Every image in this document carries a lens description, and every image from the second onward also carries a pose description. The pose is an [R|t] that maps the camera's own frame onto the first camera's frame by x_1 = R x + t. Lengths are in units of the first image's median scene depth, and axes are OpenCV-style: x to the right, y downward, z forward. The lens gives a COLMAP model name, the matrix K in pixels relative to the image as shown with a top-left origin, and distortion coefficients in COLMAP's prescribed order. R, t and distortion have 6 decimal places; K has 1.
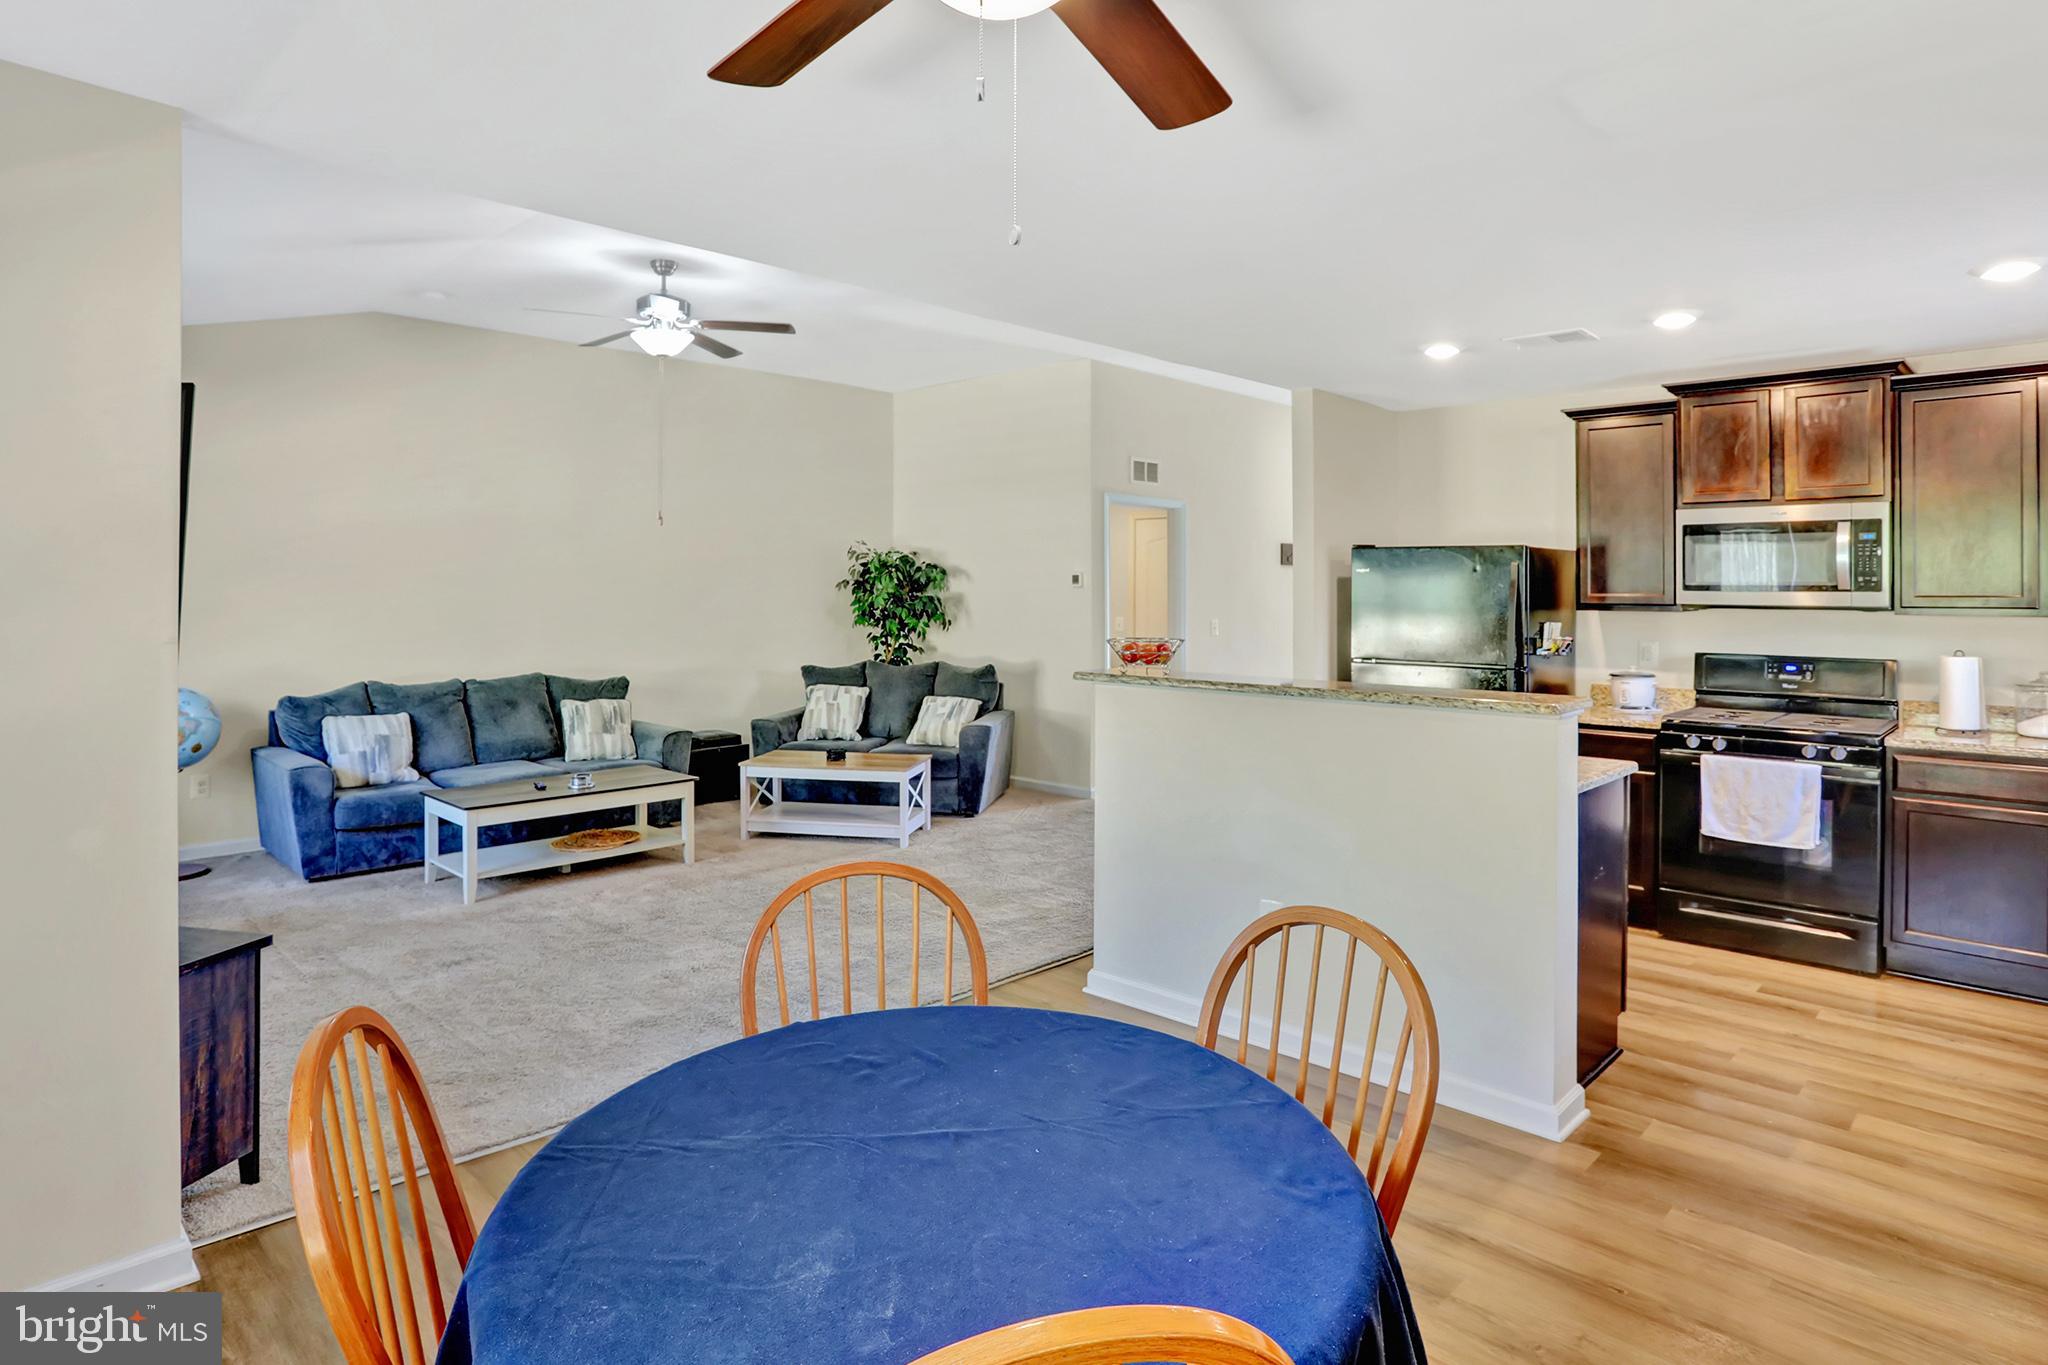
lens RADIAL K [[1127.1, 0, 984.3], [0, 1127.1, 576.3], [0, 0, 1]] dist [-0.047994, 0.001296]
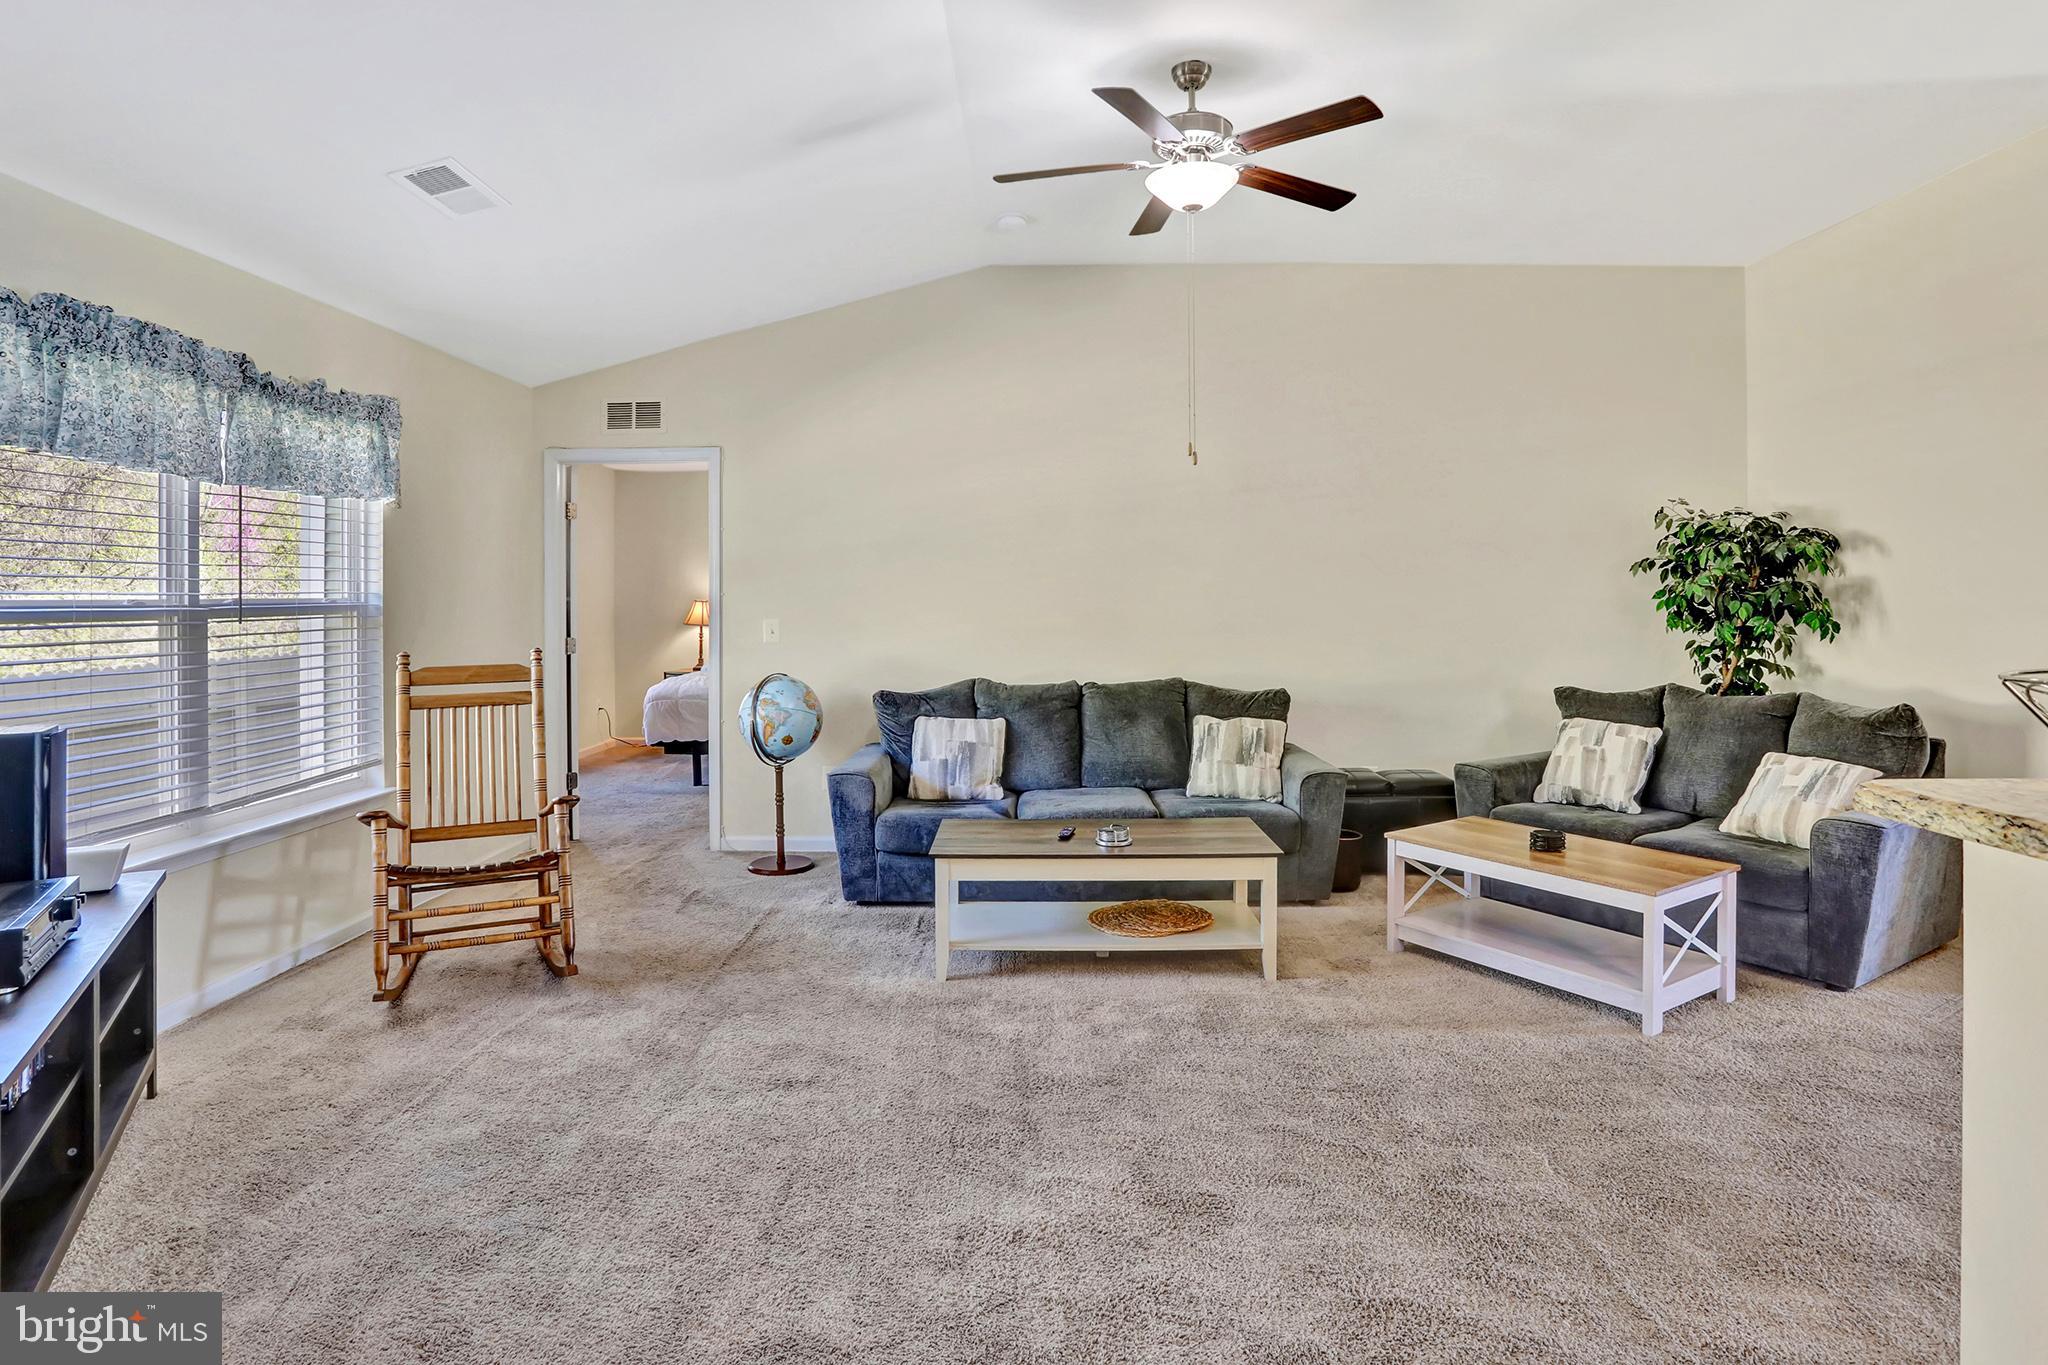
lens RADIAL K [[1072.2, 0, 1018.5], [0, 1072.2, 589.4], [0, 0, 1]] dist [-0.088212, 0.048255]
pose [[0.699359, -0.003824, -0.714760, 0.064554], [0.009493, 0.999947, 0.003939, 0.018020], [0.714707, -0.009540, 0.699359, 0.375552]]
